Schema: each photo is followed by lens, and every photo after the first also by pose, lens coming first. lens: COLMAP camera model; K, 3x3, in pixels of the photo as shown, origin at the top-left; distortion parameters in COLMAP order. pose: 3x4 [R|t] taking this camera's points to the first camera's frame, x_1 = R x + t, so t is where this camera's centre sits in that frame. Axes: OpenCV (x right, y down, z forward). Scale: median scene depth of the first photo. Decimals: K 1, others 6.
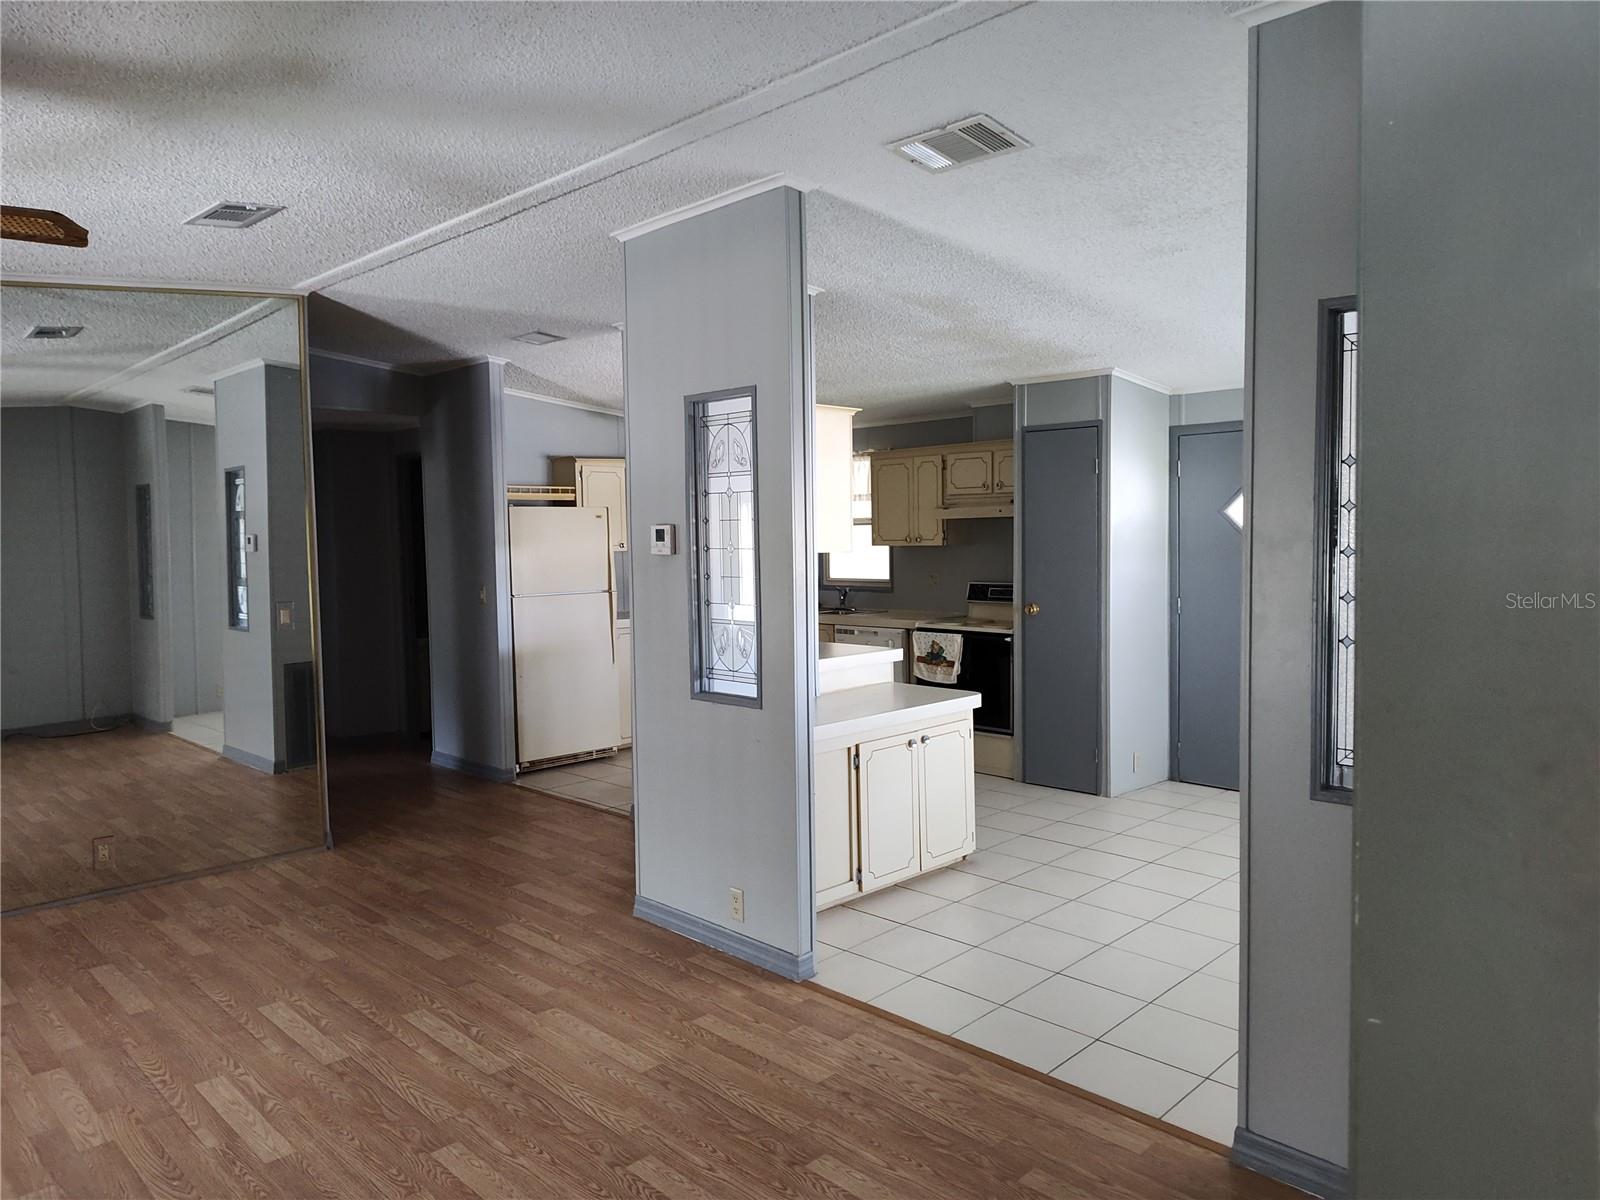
lens RADIAL K [[1075.0, 0, 798.8], [0, 1075.0, 596.0], [0, 0, 1]] dist [-0.009132, -0.018009]
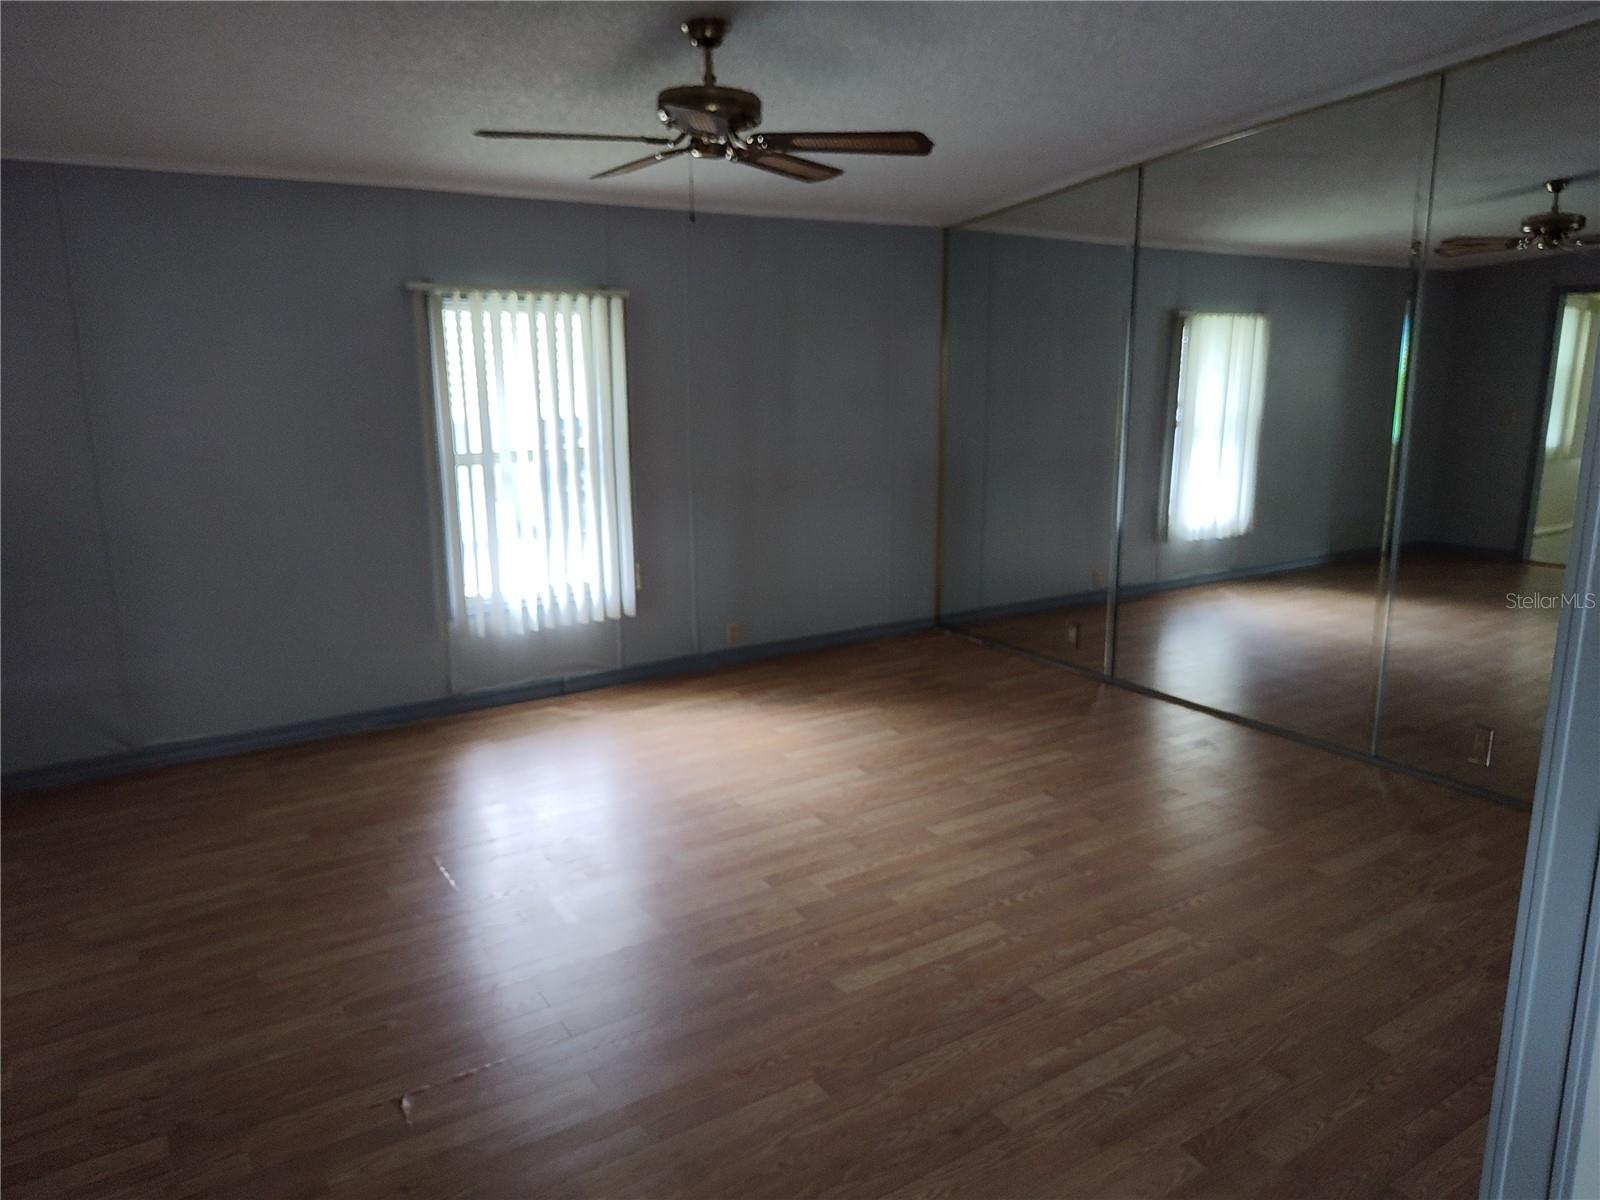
lens RADIAL K [[1075.0, 0, 800.0], [0, 1075.0, 597.2], [0, 0, 1]] dist [-0.009132, -0.018009]
pose [[-0.203361, 0.225257, -0.952840, 0.353781], [-0.046744, 0.969832, 0.239251, -0.072362], [0.977987, 0.093194, -0.186696, 0.927662]]
